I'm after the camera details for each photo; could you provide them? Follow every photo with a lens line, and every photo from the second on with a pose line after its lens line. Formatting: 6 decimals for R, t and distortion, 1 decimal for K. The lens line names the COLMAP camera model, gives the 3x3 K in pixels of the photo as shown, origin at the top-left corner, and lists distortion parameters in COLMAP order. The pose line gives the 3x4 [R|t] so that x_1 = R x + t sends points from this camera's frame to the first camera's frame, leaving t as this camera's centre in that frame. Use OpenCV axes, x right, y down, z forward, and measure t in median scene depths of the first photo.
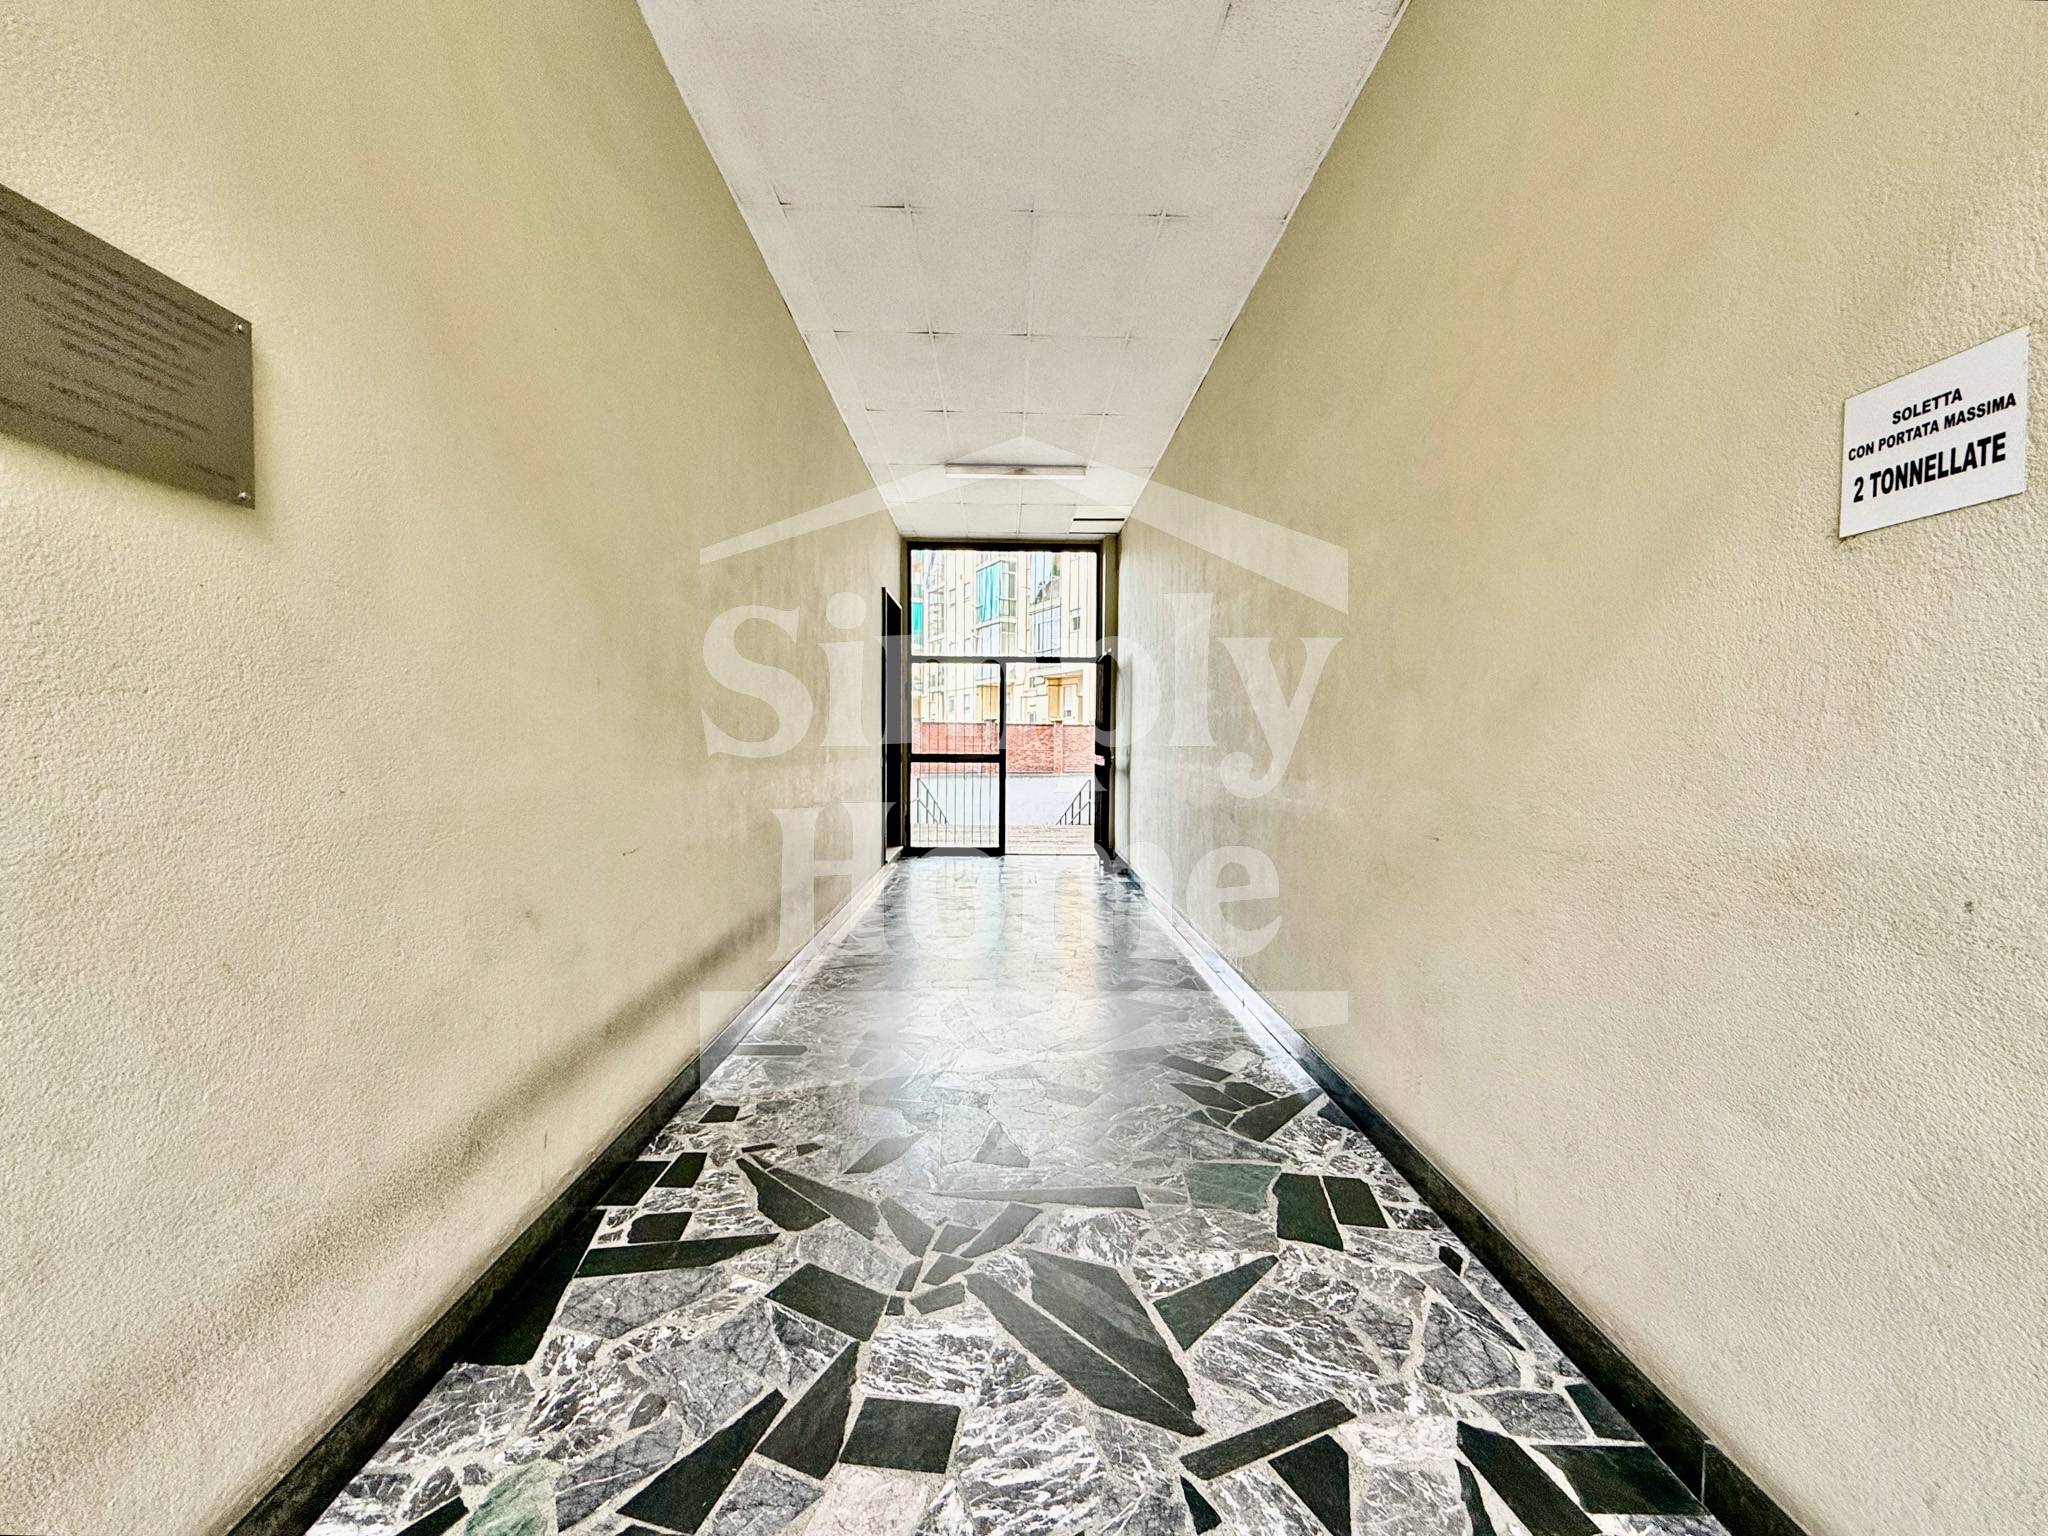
lens RADIAL K [[844.2, 0, 1022.6], [0, 844.2, 763.9], [0, 0, 1]] dist [-0.001404, -0.000027]
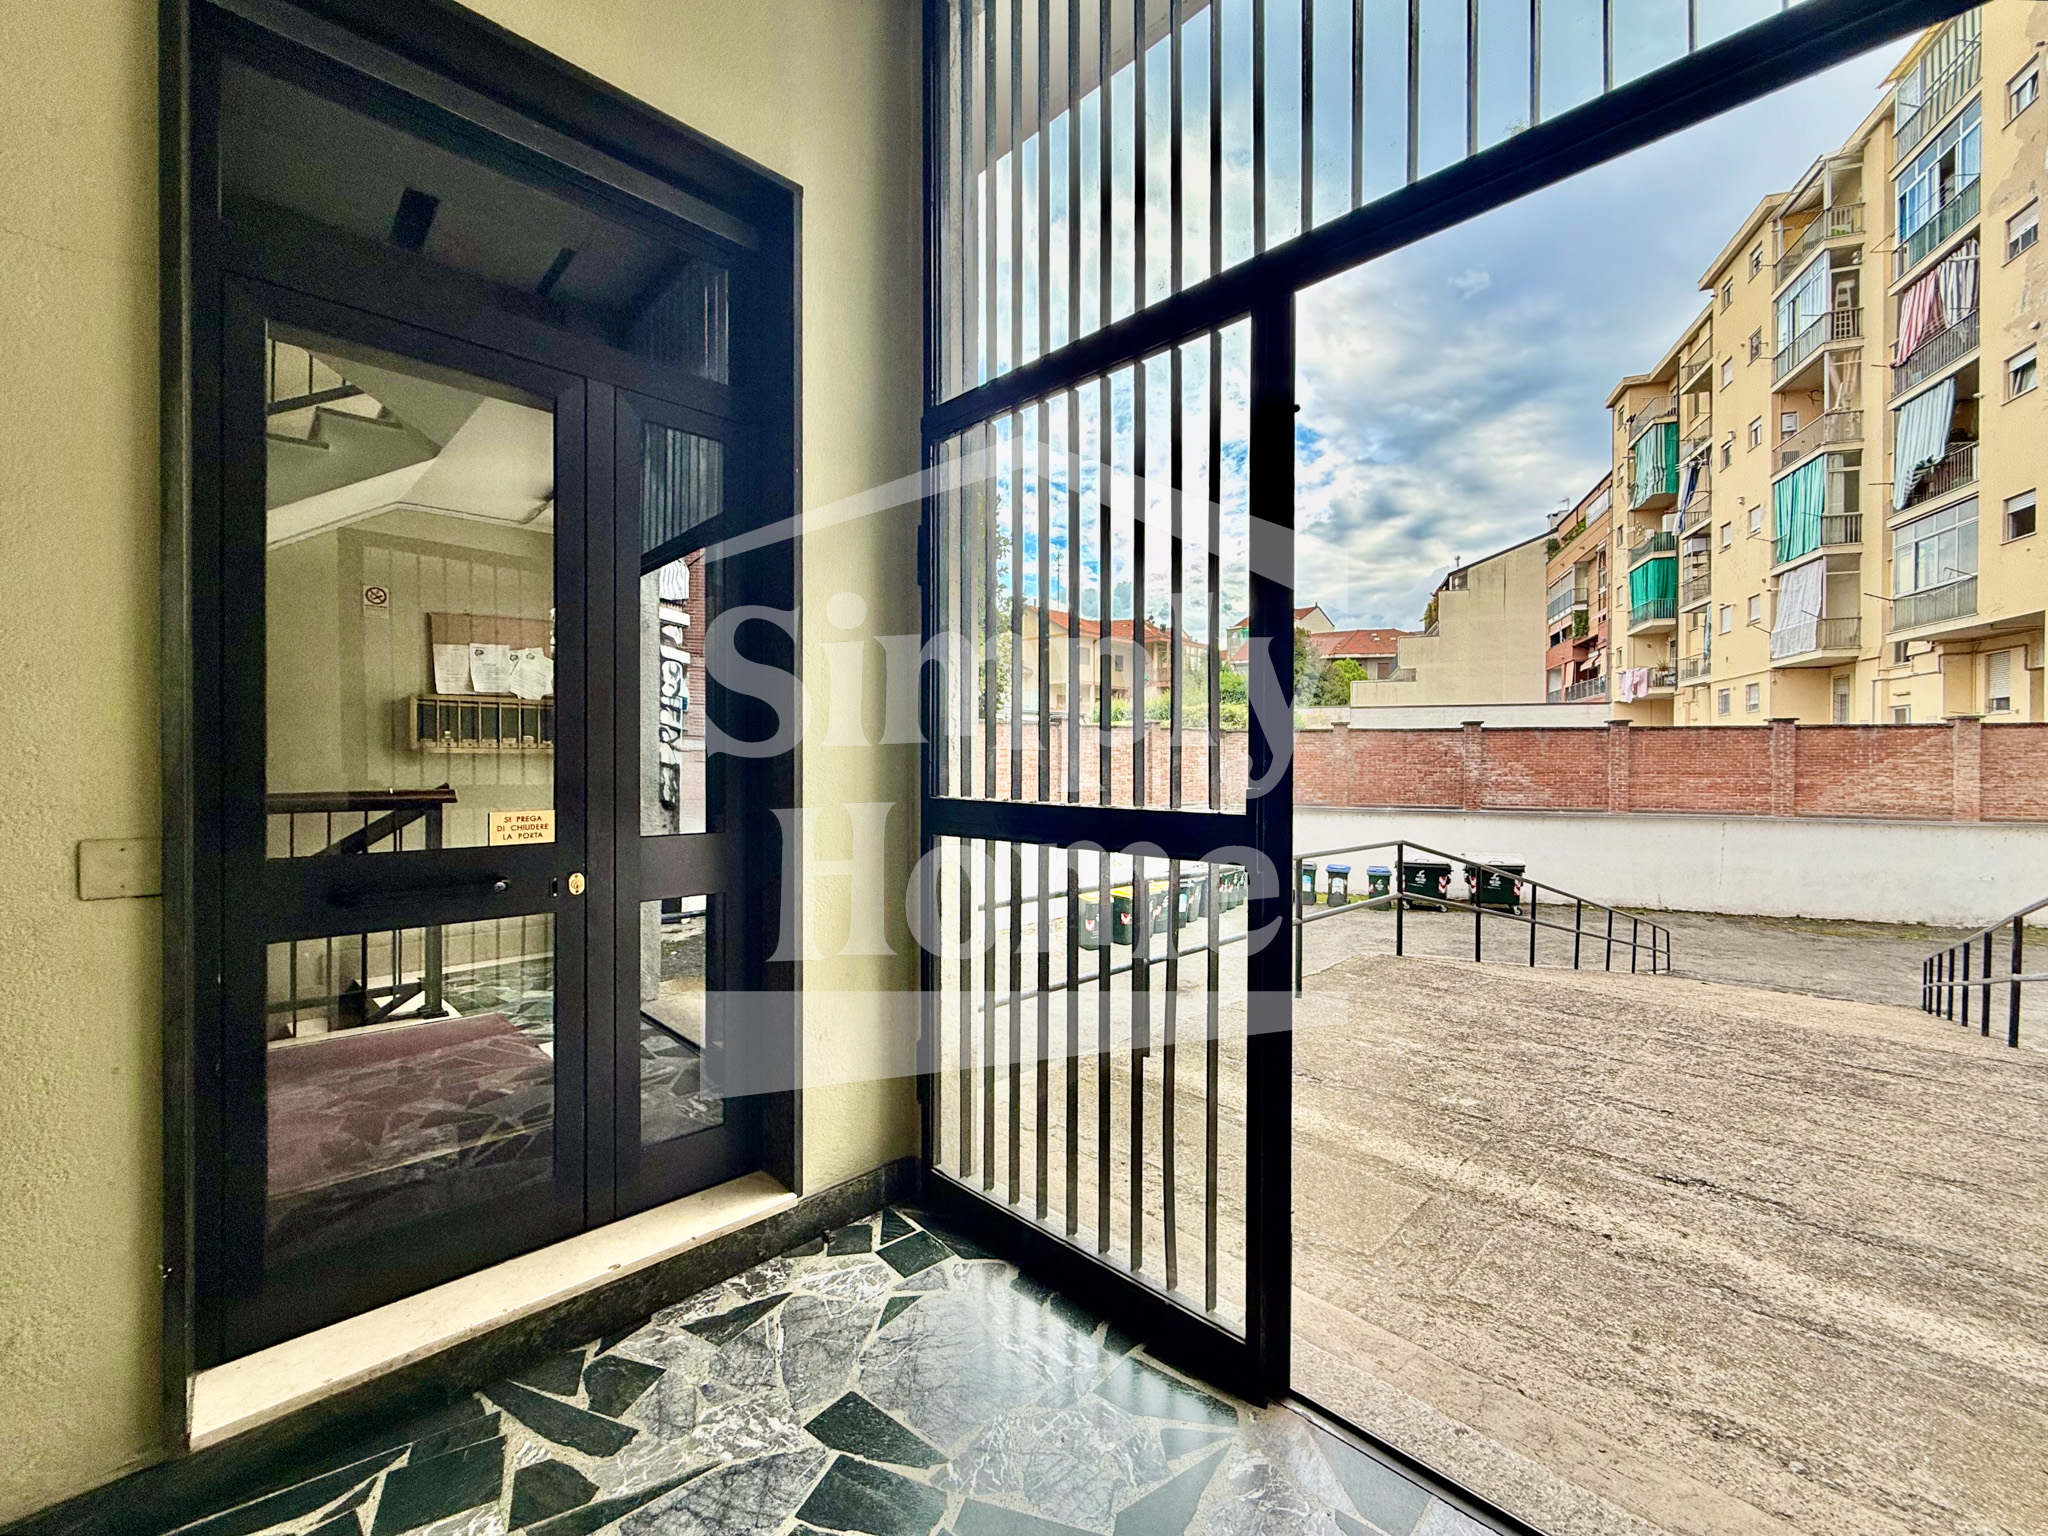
lens RADIAL K [[844.2, 0, 1019.8], [0, 844.2, 768.1], [0, 0, 1]] dist [-0.001404, -0.000027]
pose [[0.687266, -0.000204, -0.726405, 0.016269], [-0.013489, 0.999824, -0.013043, -0.004972], [0.726280, 0.018762, 0.687143, 0.198604]]
